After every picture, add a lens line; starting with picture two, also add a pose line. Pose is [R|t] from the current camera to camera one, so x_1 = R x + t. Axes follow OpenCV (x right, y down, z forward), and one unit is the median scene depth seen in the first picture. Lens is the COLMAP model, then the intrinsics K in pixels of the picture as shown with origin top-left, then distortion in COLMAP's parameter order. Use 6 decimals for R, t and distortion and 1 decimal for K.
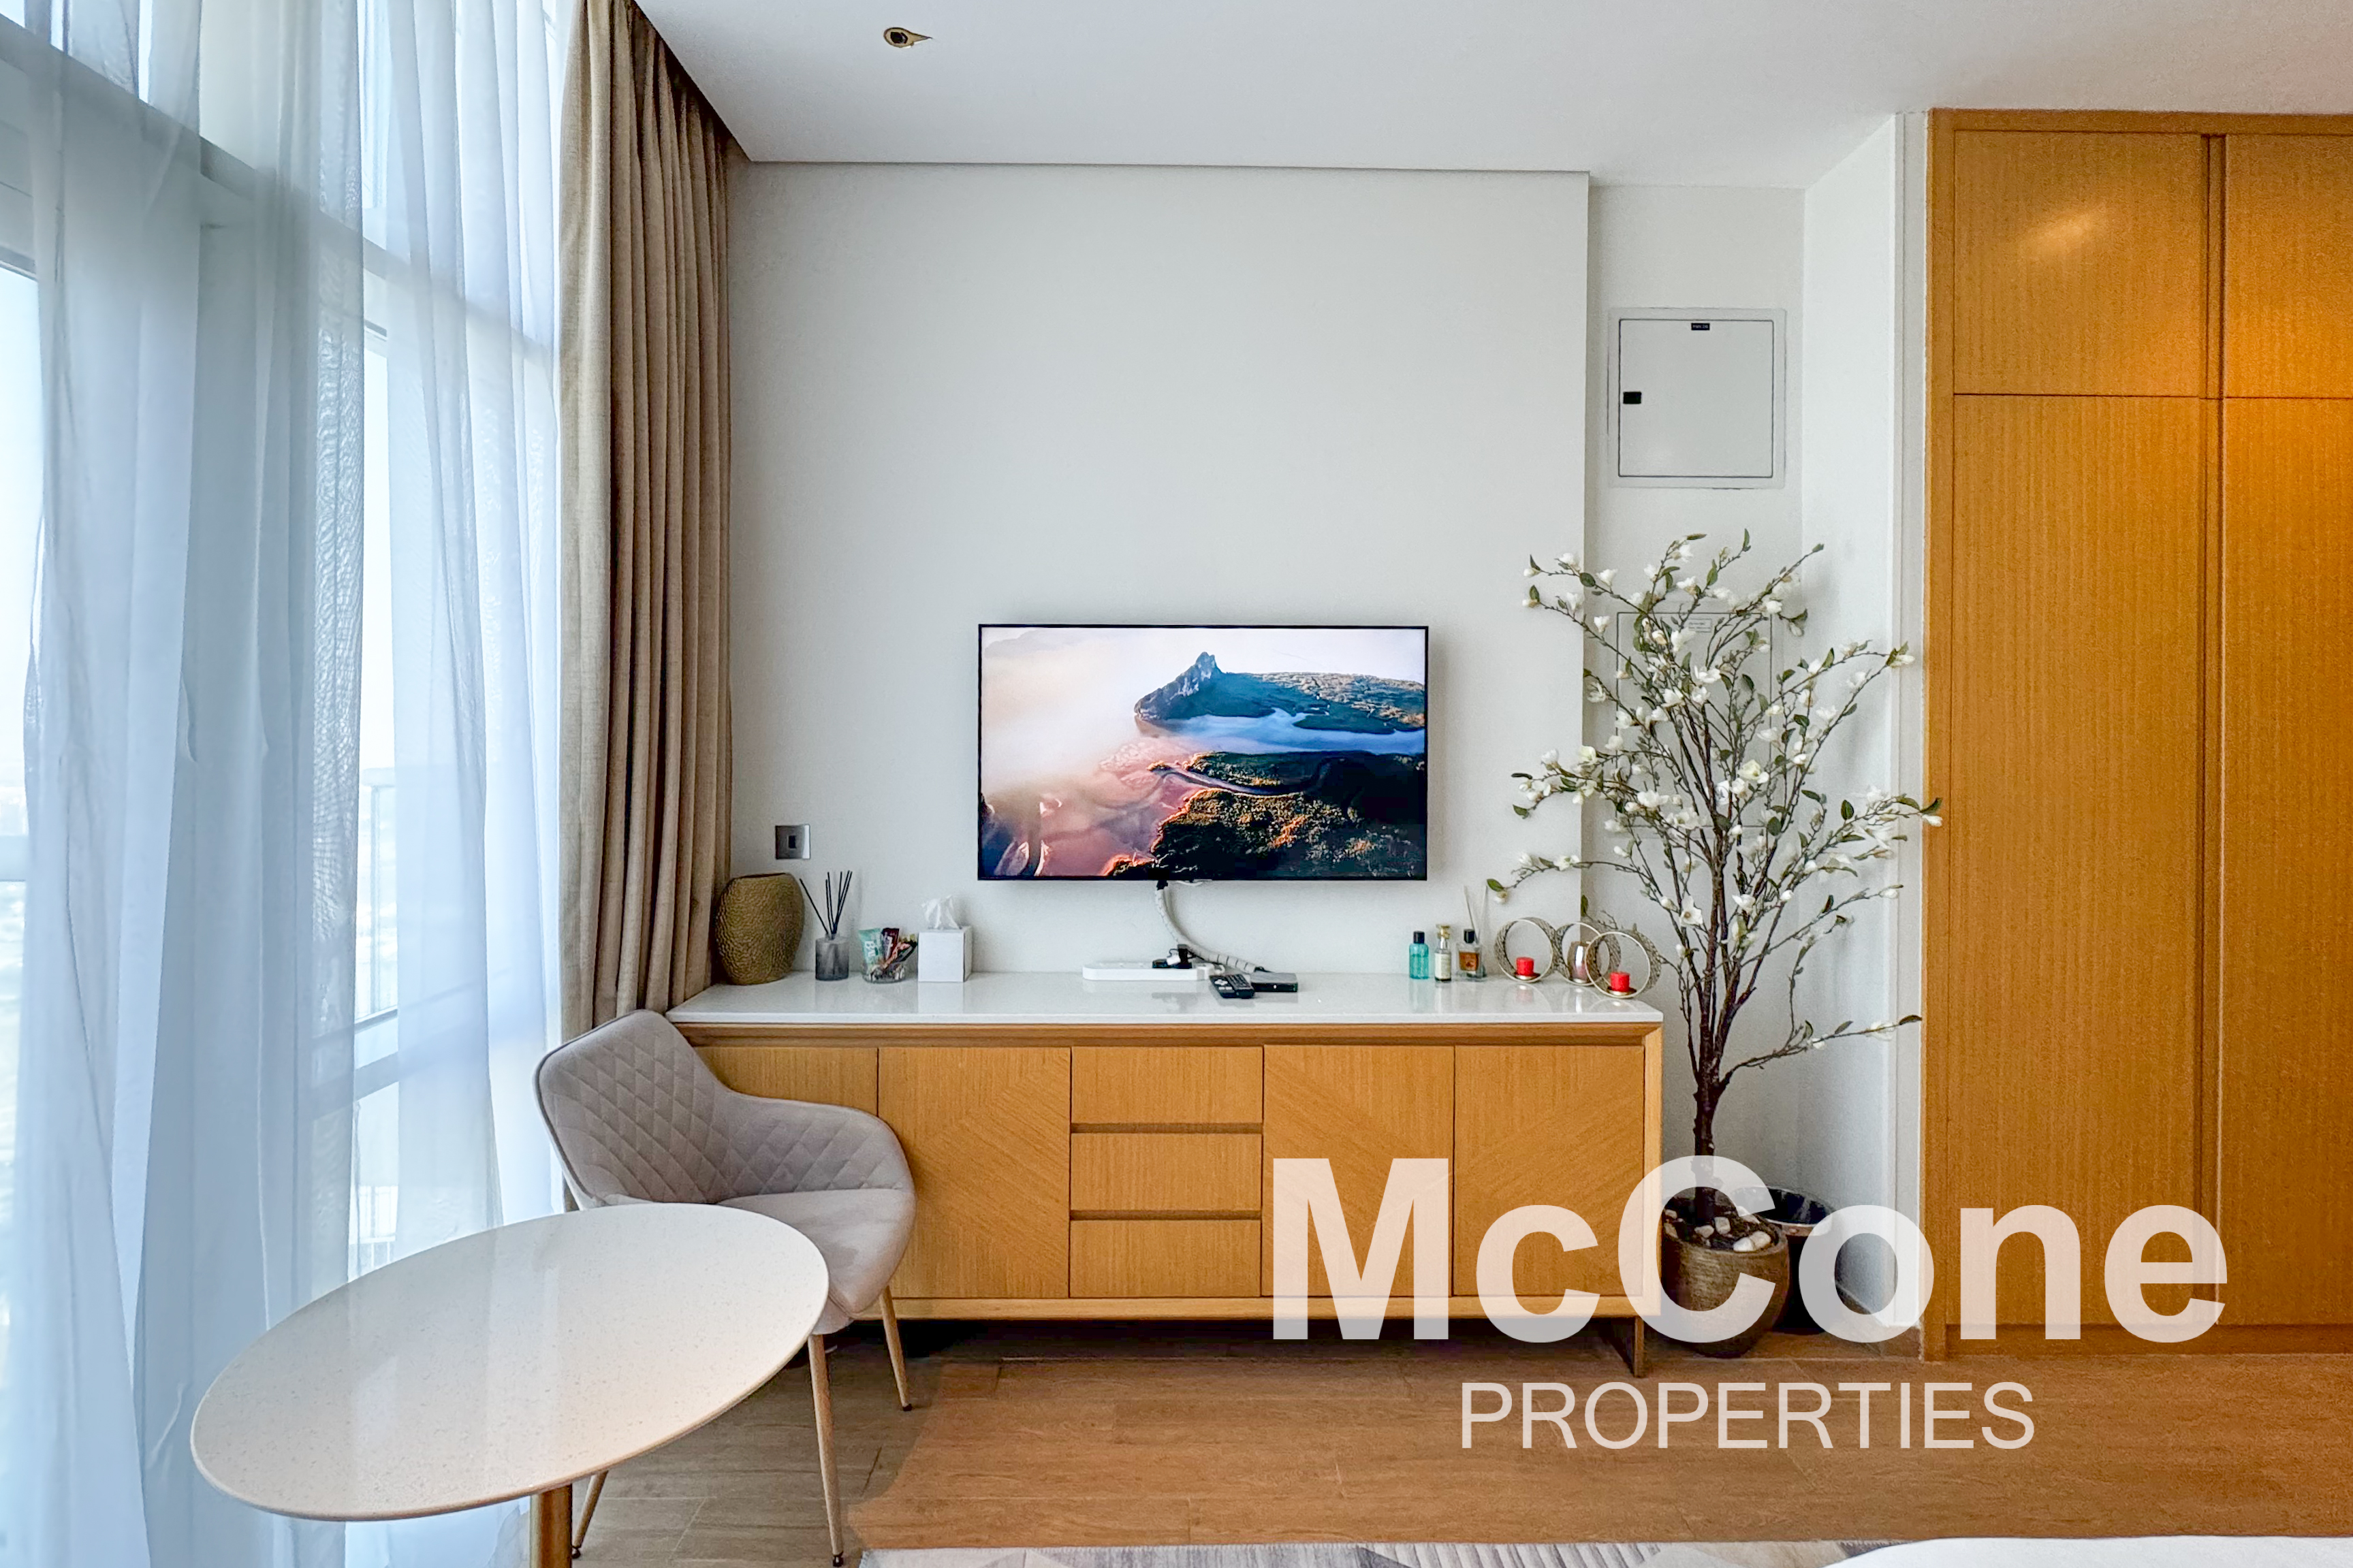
lens RADIAL K [[1093.1, 0, 1132.1], [0, 1093.1, 707.3], [0, 0, 1]] dist [0.001484, 0.000555]
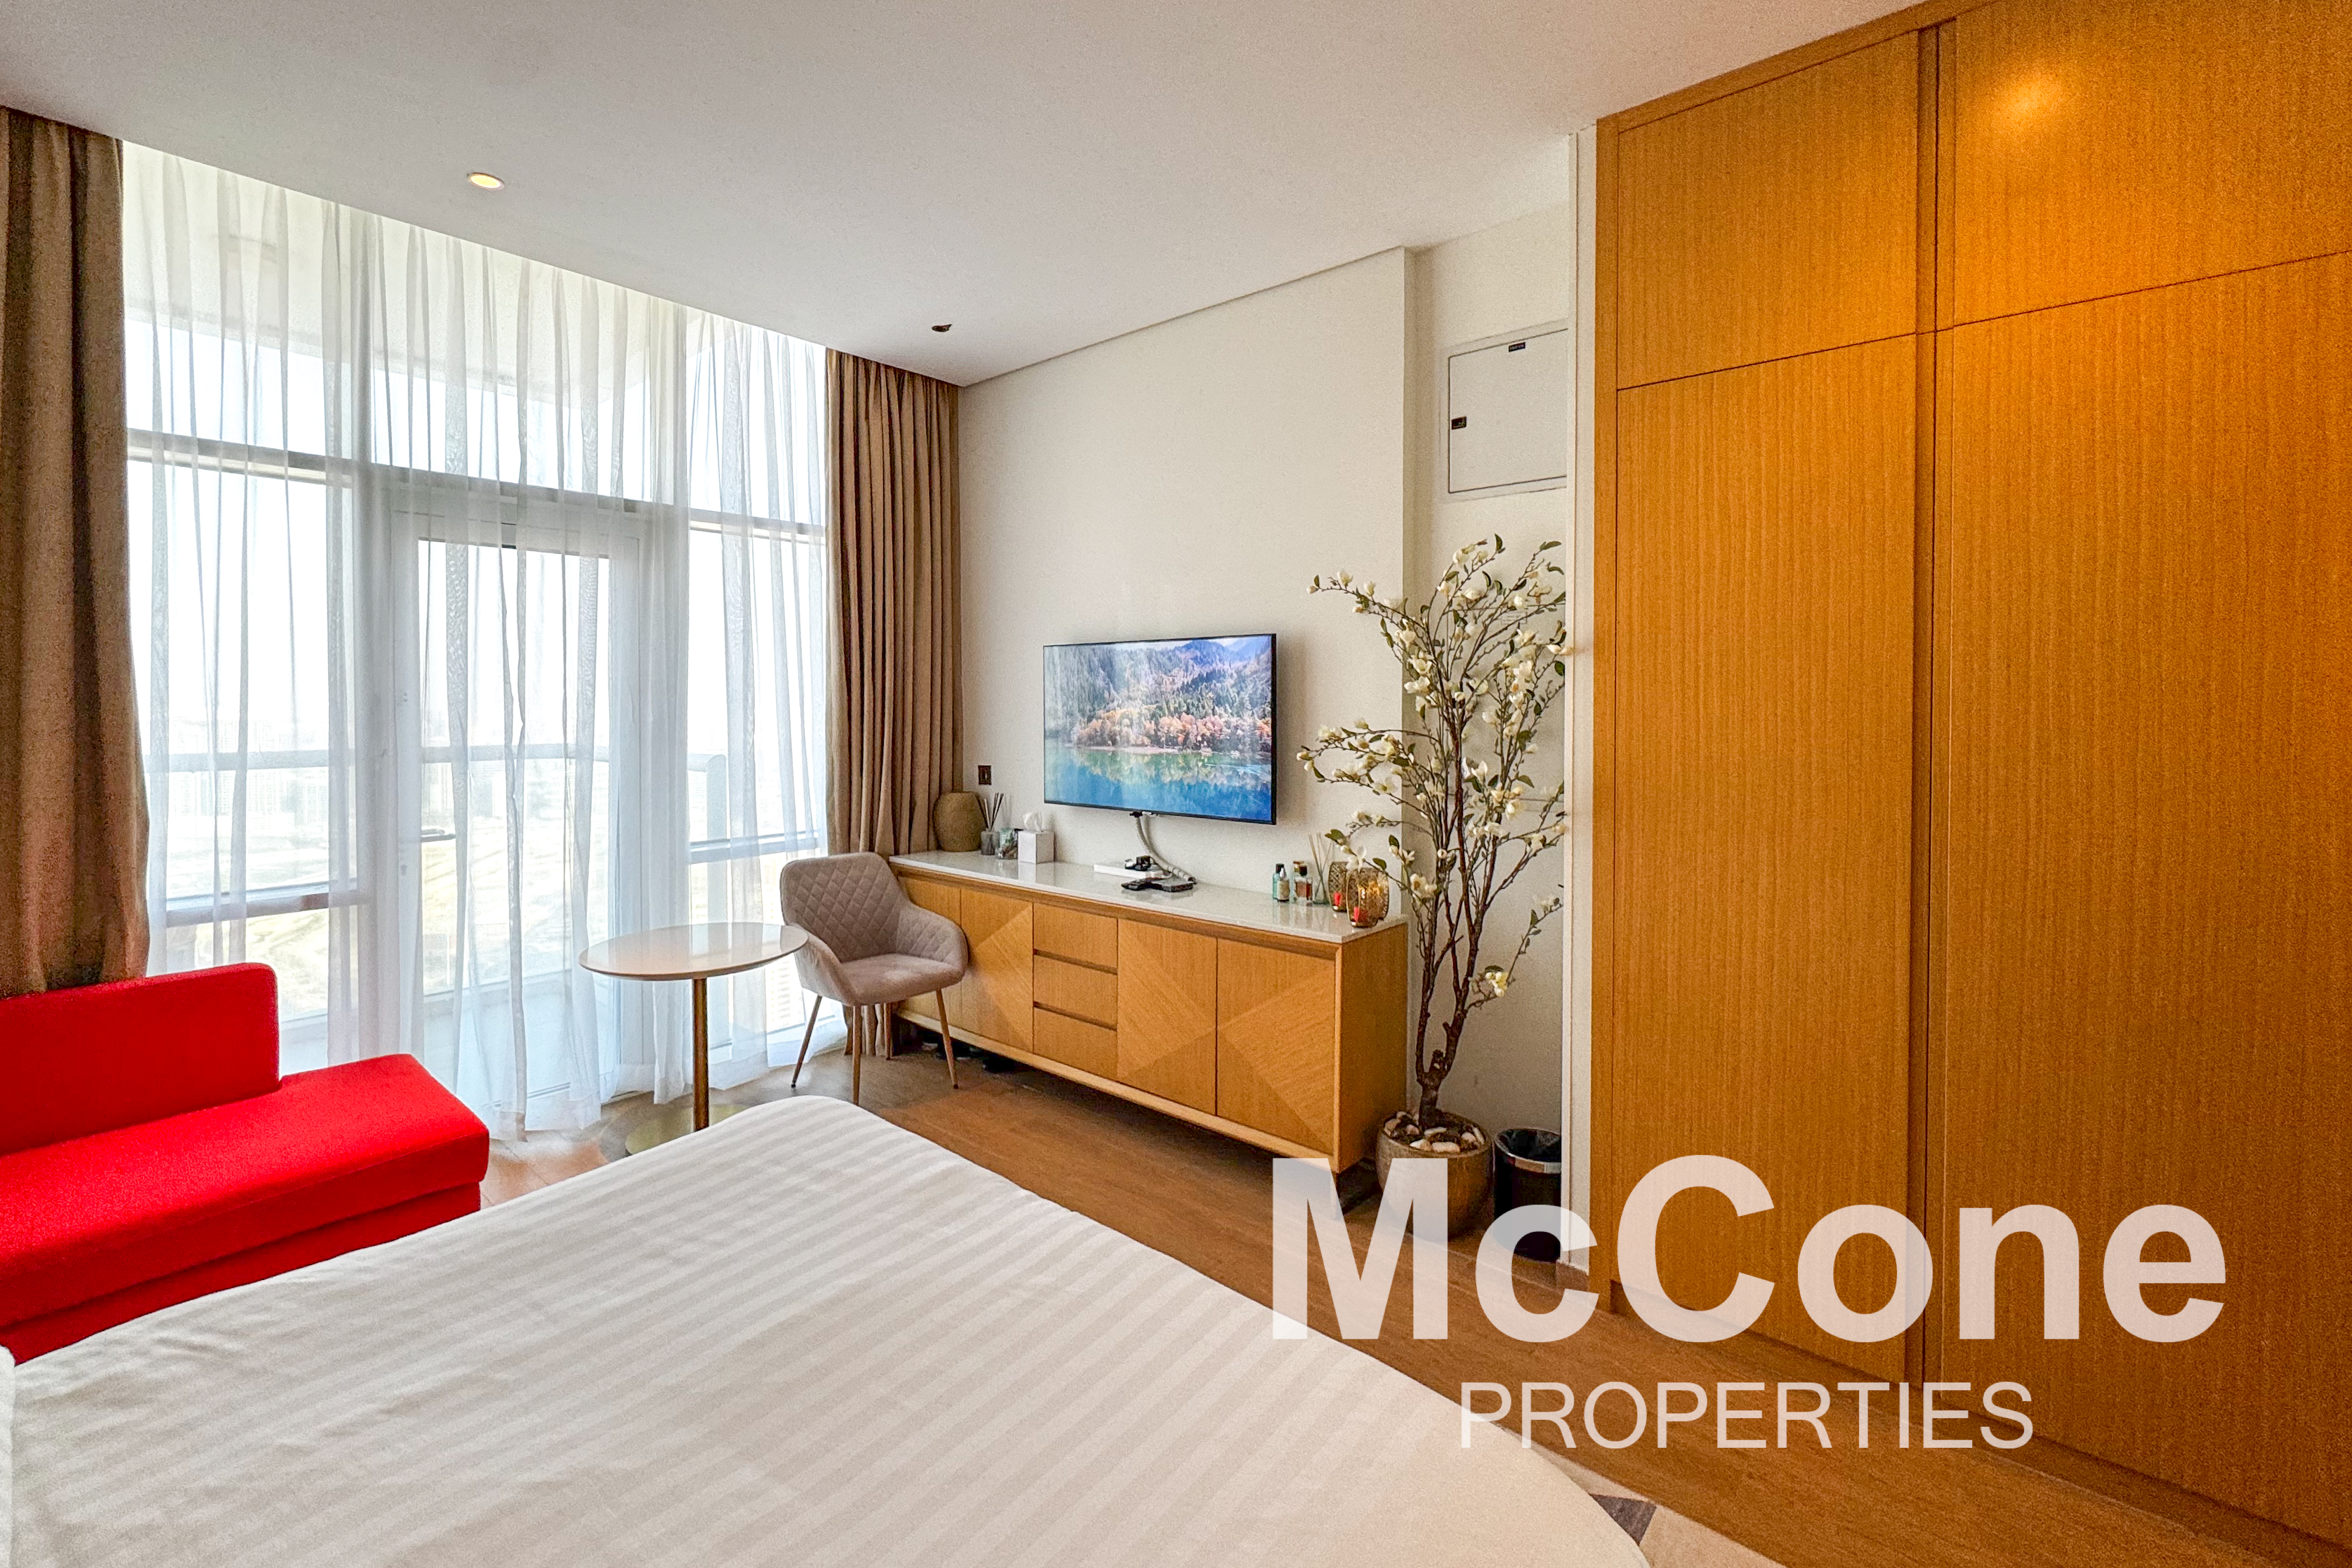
lens RADIAL K [[1025.5, 0, 1181.6], [0, 1025.5, 700.6], [0, 0, 1]] dist [-0.001388, -0.000226]
pose [[0.745664, -0.003669, -0.666312, 1.061609], [0.012097, 0.999895, 0.008031, -0.004077], [0.666212, -0.014048, 0.745630, -0.002043]]
